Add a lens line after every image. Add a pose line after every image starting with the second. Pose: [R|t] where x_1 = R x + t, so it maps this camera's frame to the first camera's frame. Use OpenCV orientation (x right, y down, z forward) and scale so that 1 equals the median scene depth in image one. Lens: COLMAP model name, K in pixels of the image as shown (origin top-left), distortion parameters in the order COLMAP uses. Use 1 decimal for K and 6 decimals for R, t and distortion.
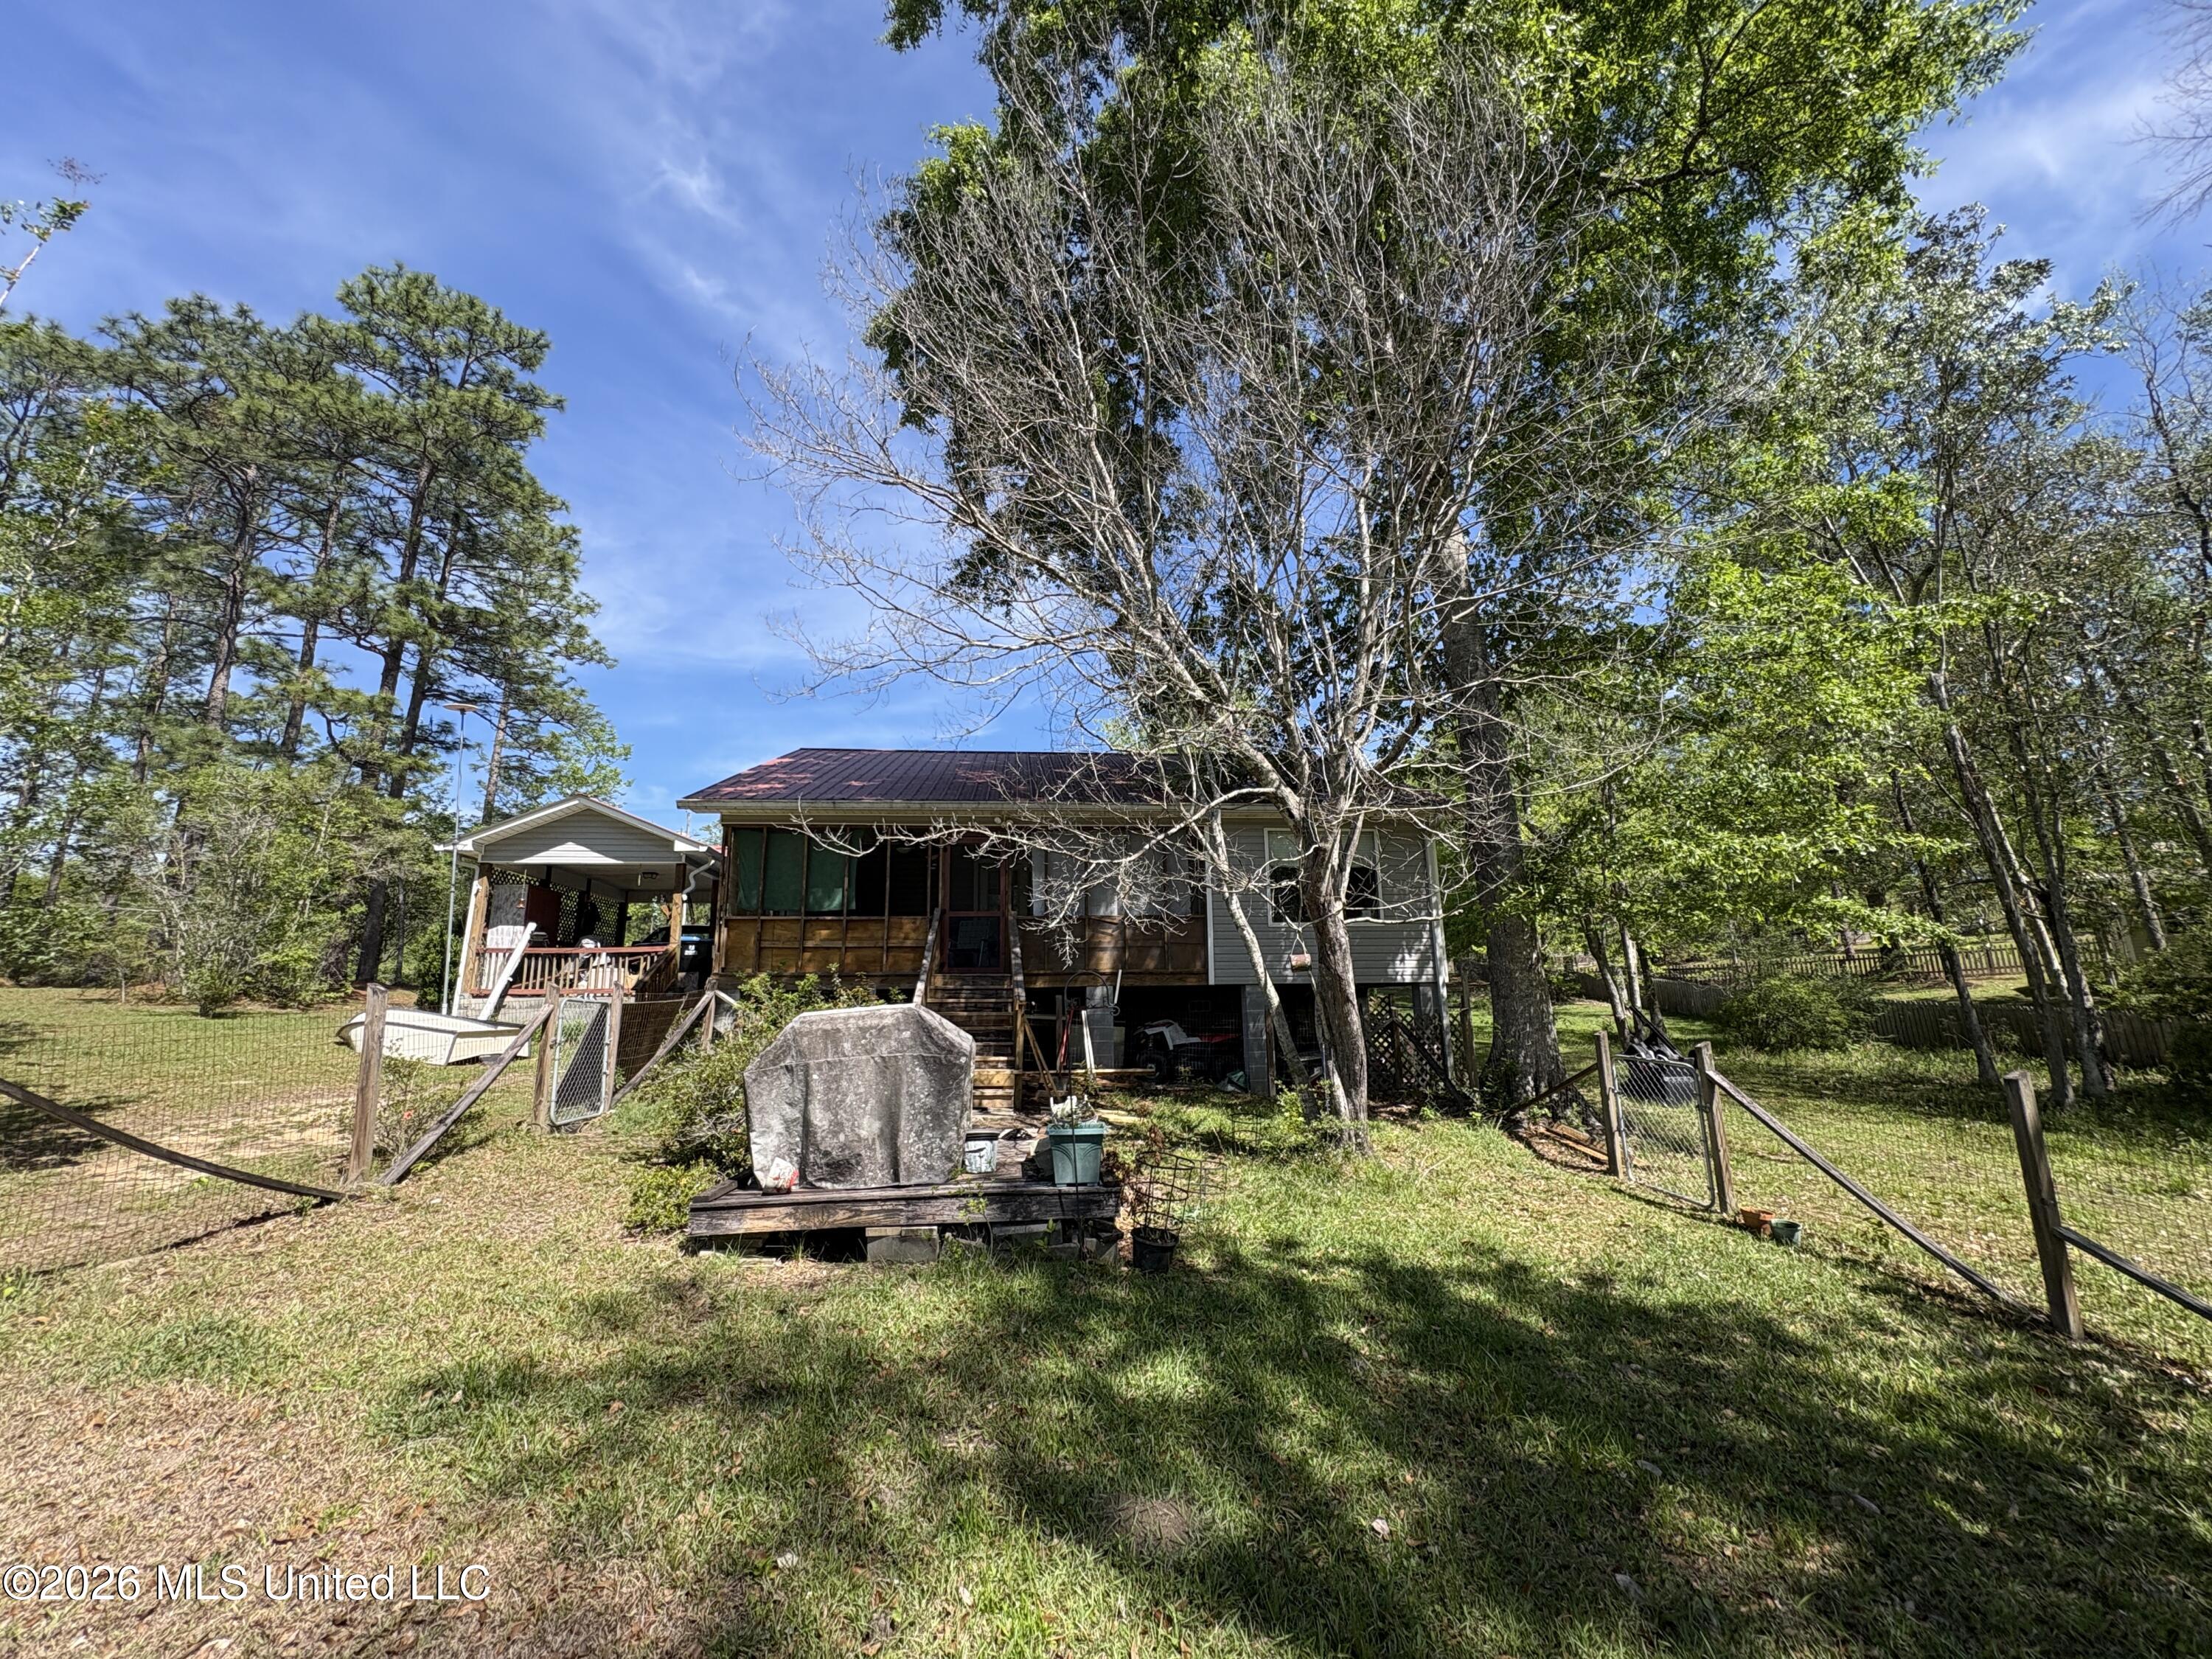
lens RADIAL K [[901.2, 0, 1106.0], [0, 901.2, 829.5], [0, 0, 1]] dist [0.000580, -0.004014]
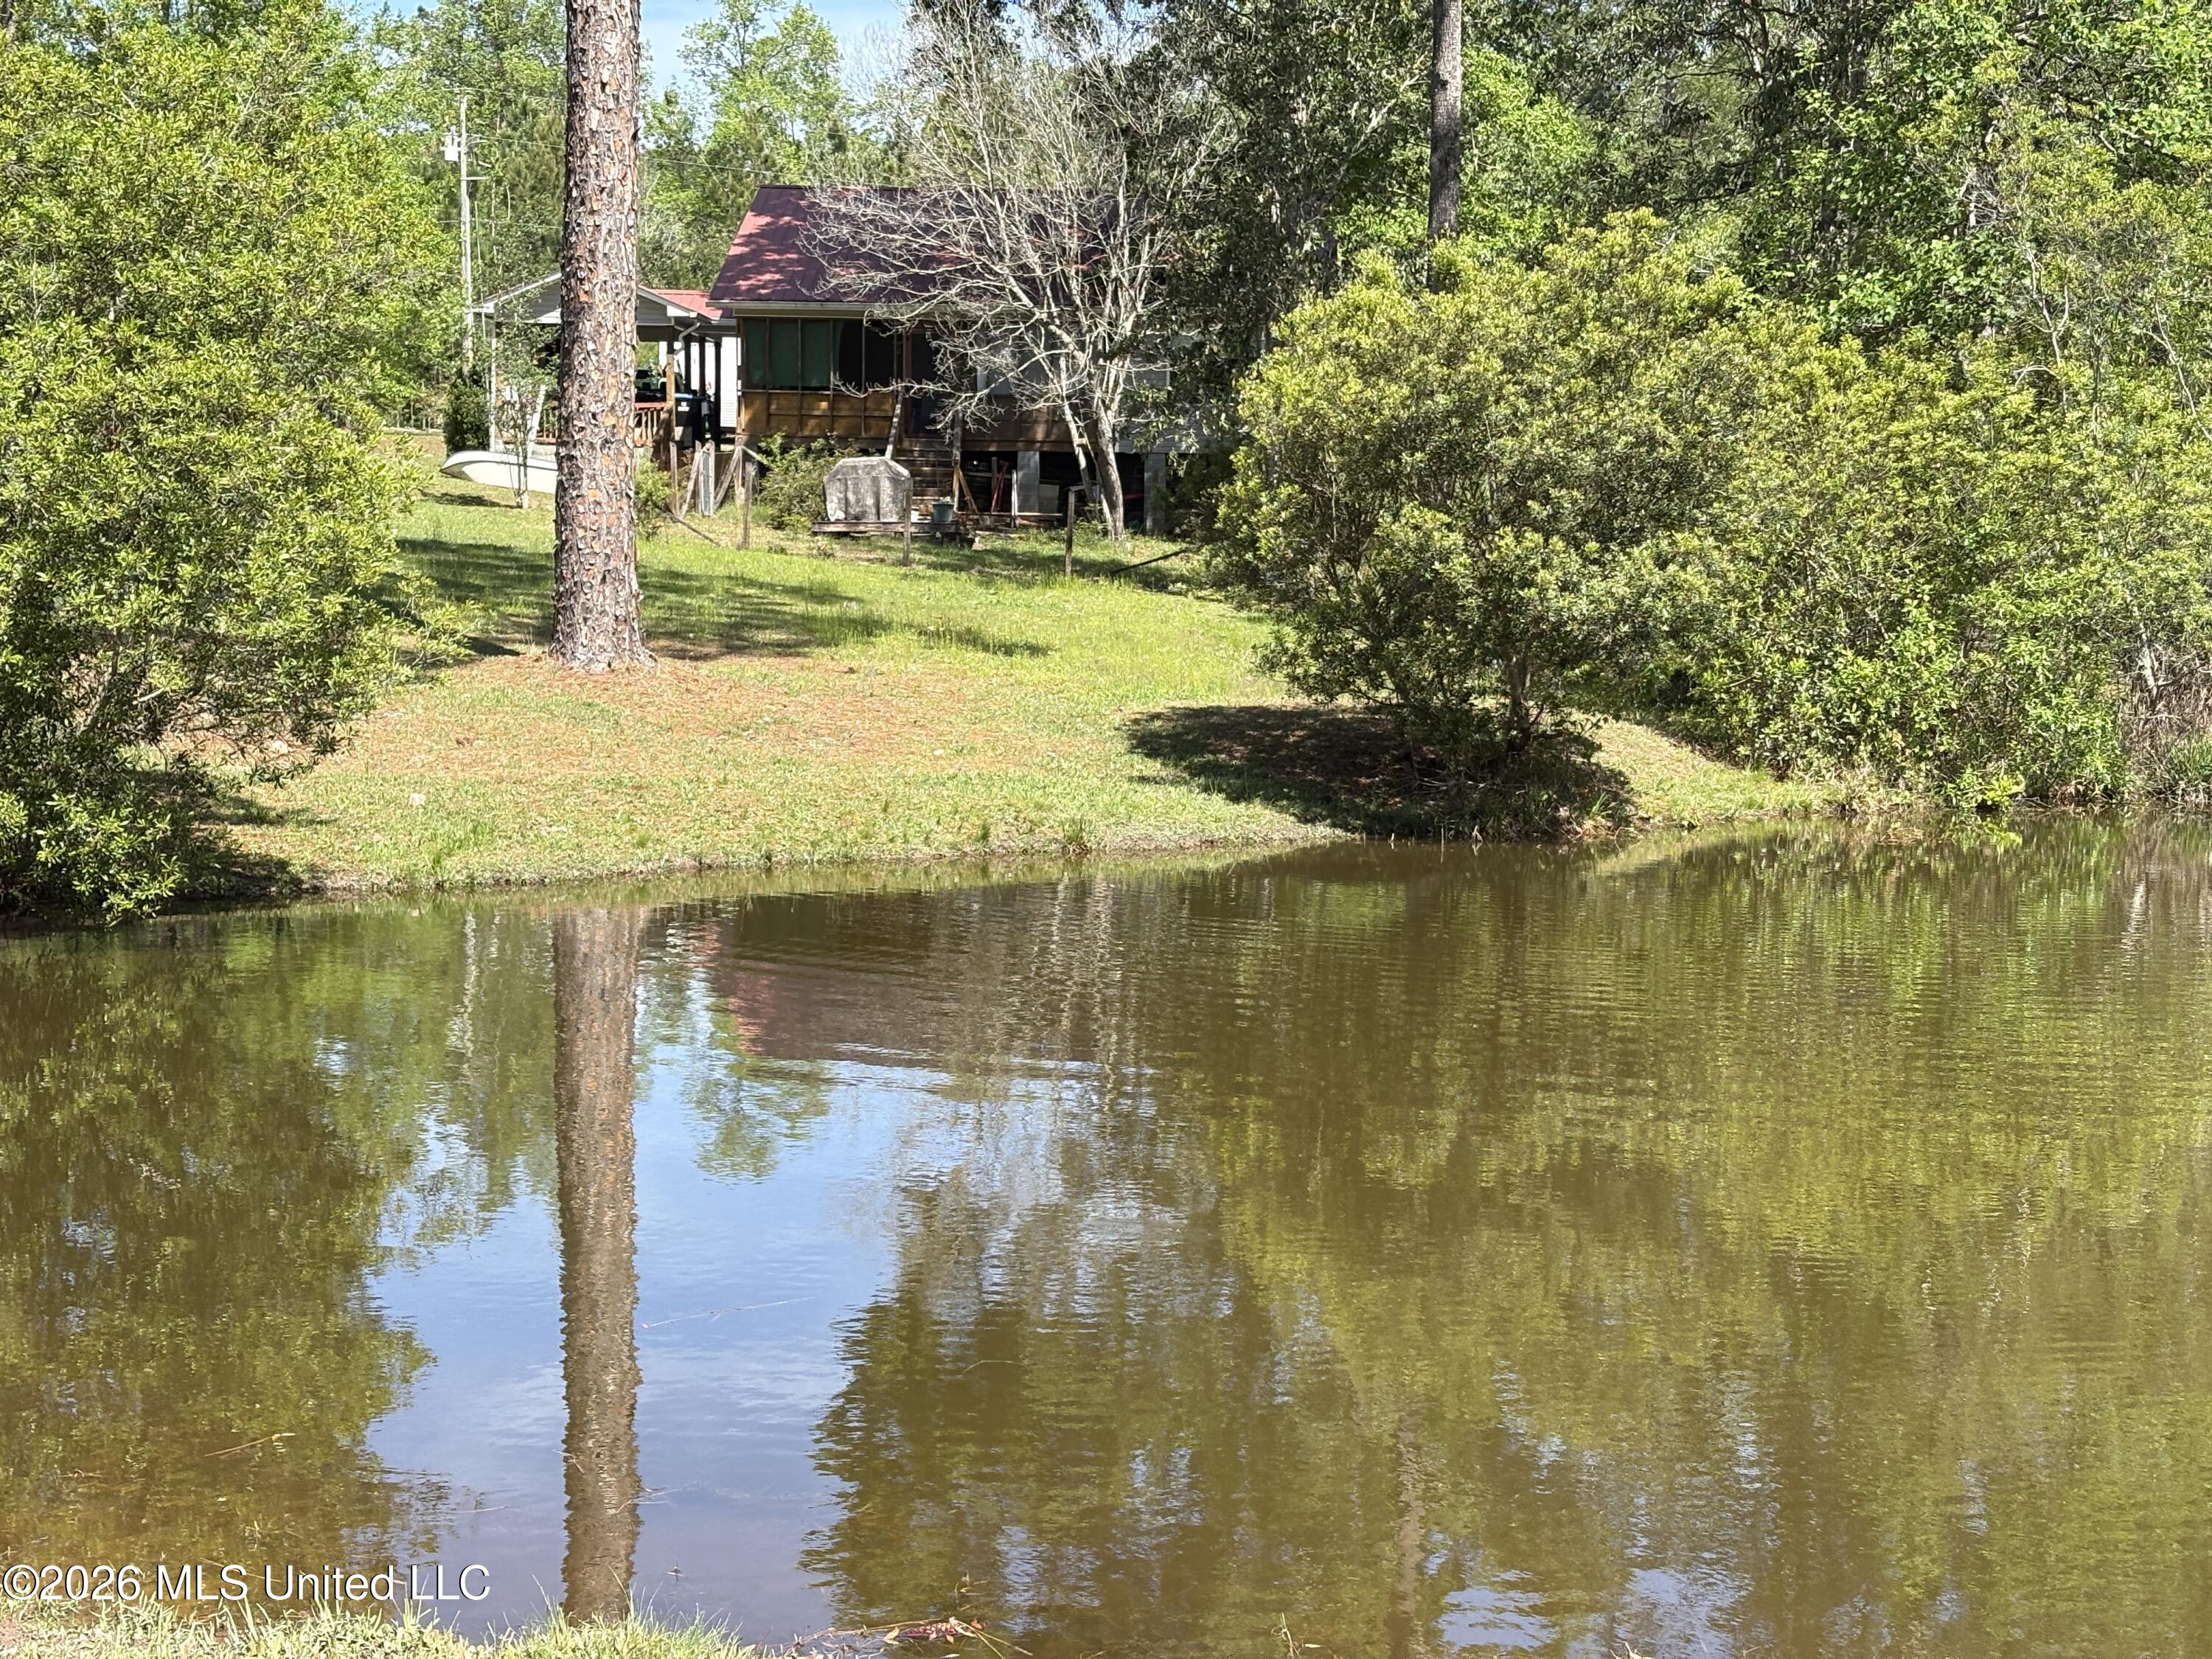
lens RADIAL K [[3391.3, 0, 1080.0], [0, 3391.3, 859.2], [0, 0, 1]] dist [0.269944, -1.129272]
pose [[0.988148, 0.046834, -0.146182, 0.773561], [-0.002595, 0.957279, 0.289155, -0.648706], [0.153479, -0.285348, 0.946055, -3.604417]]
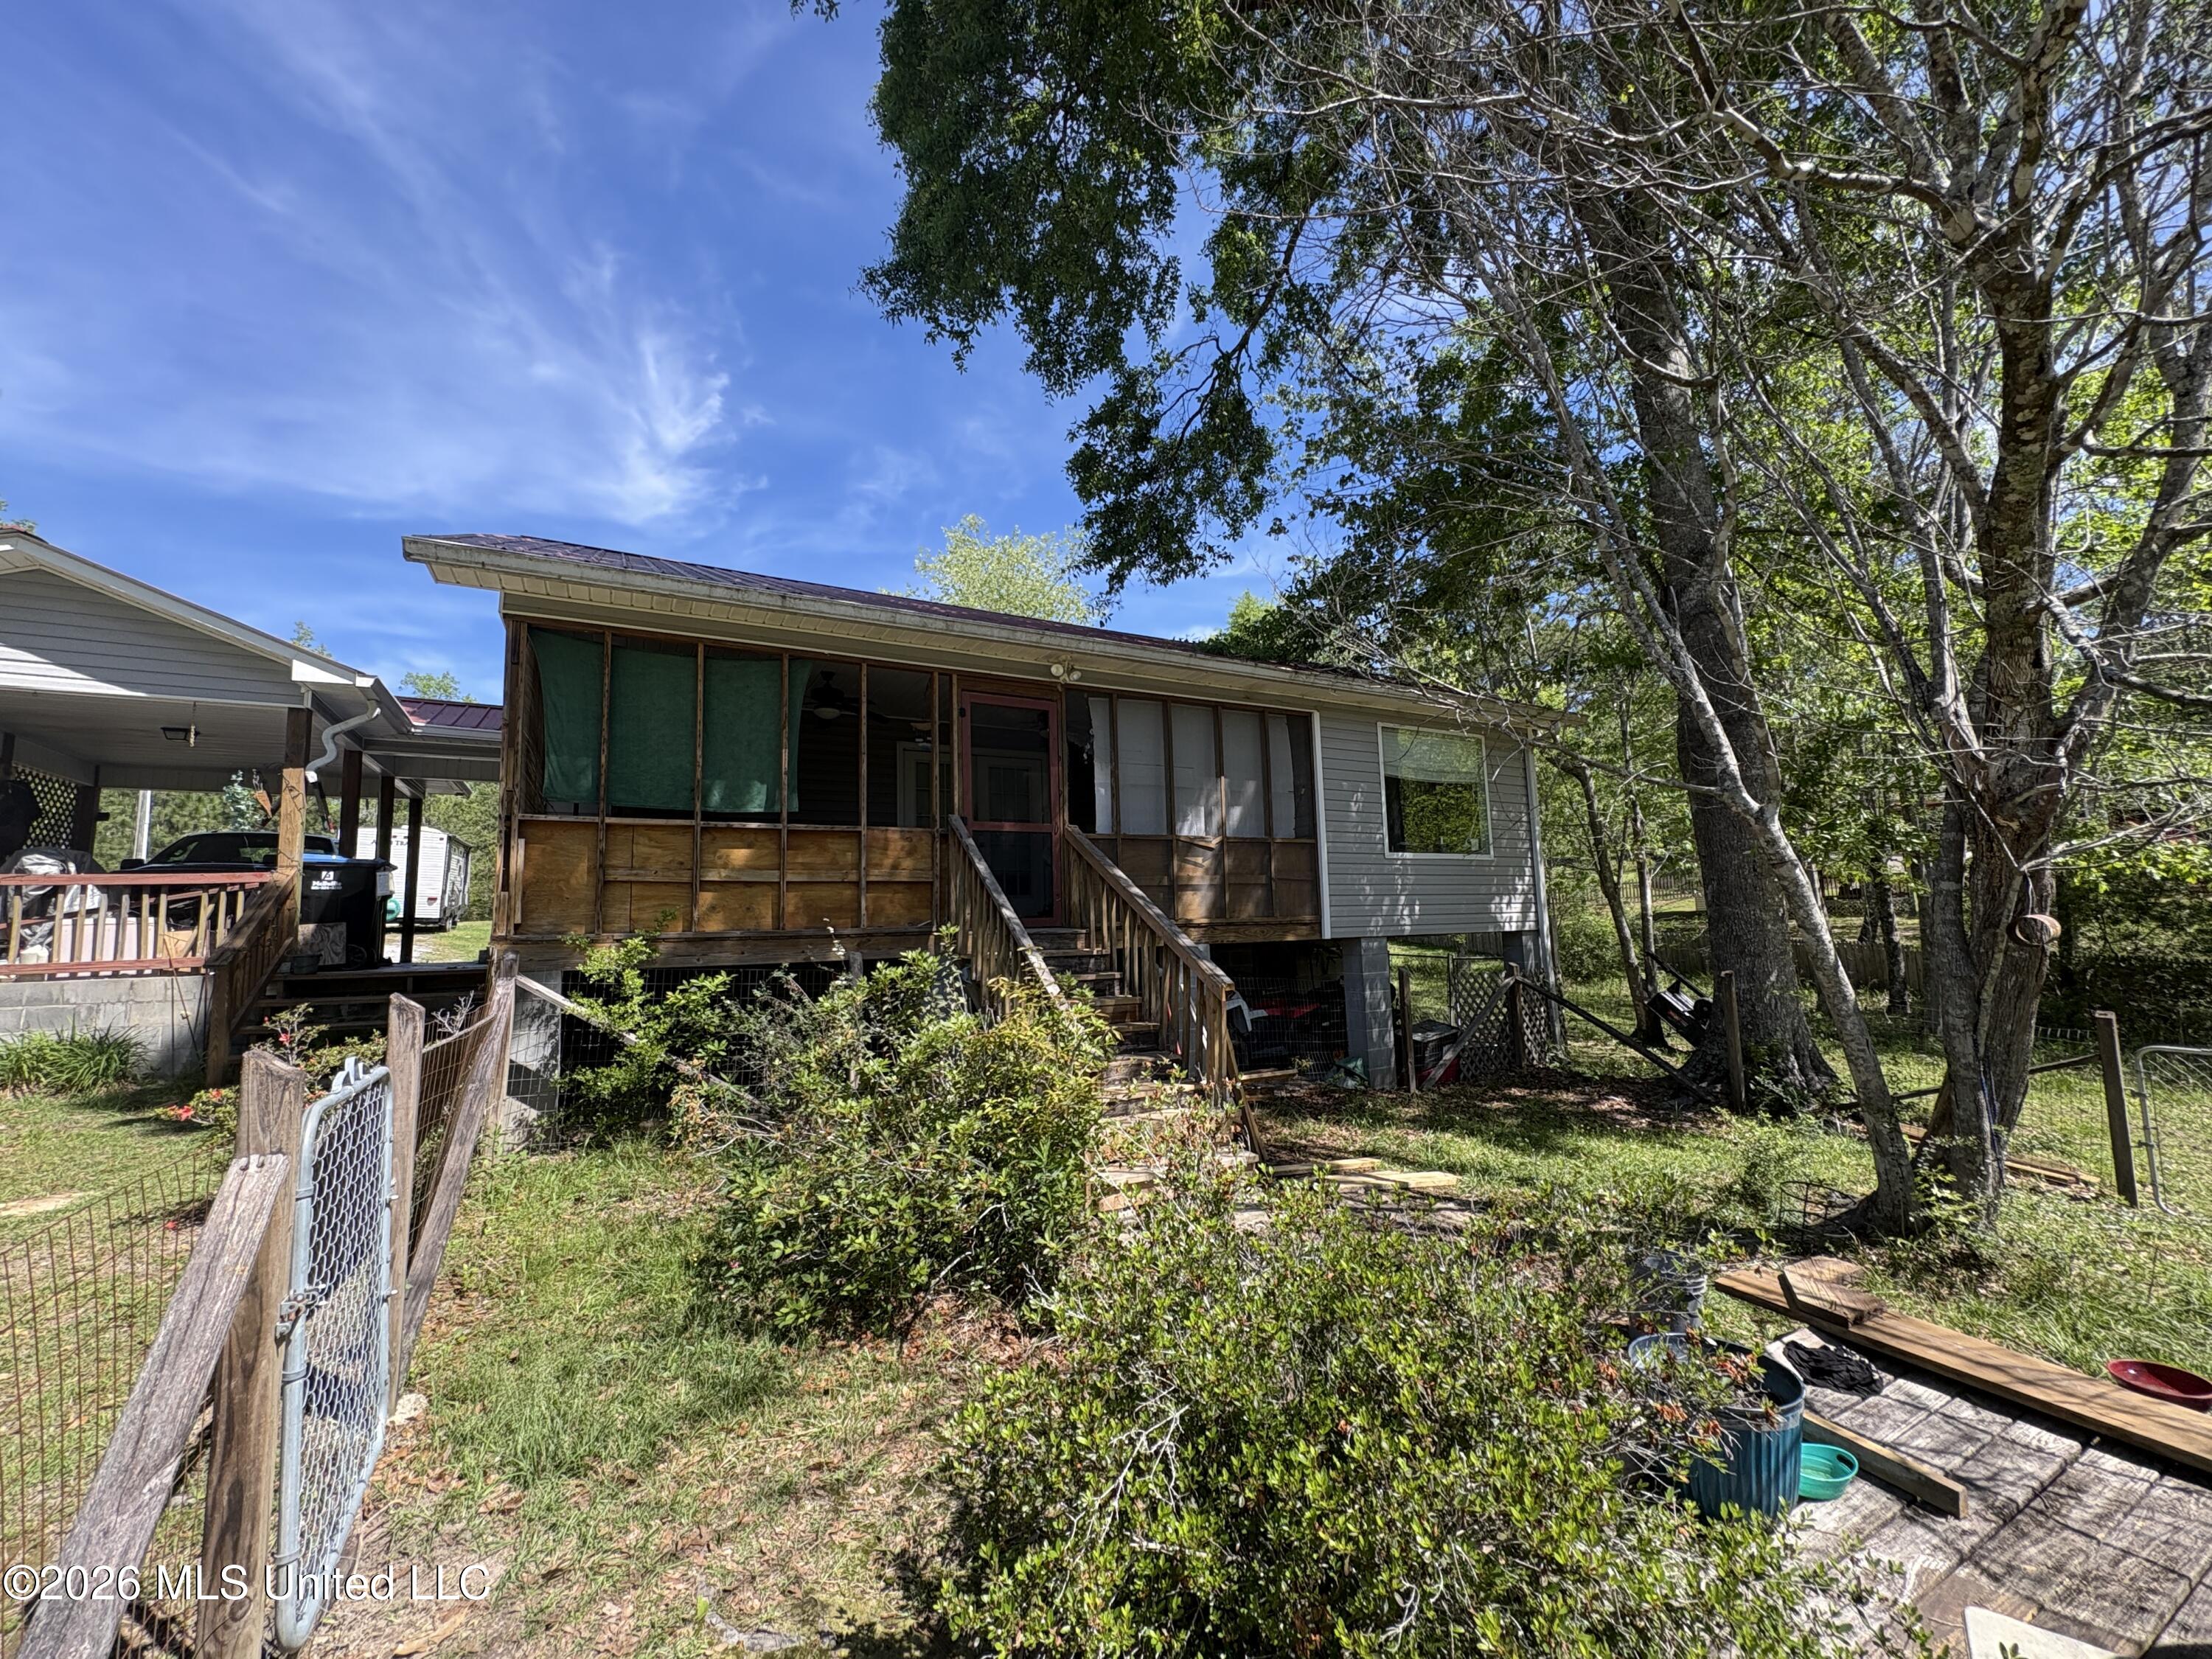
lens RADIAL K [[901.2, 0, 1106.0], [0, 901.2, 829.5], [0, 0, 1]] dist [0.000580, -0.004014]
pose [[0.916917, 0.030589, 0.397904, -0.308982], [-0.062224, 0.995822, 0.066832, 0.050306], [-0.394197, -0.086038, 0.914990, 0.424779]]
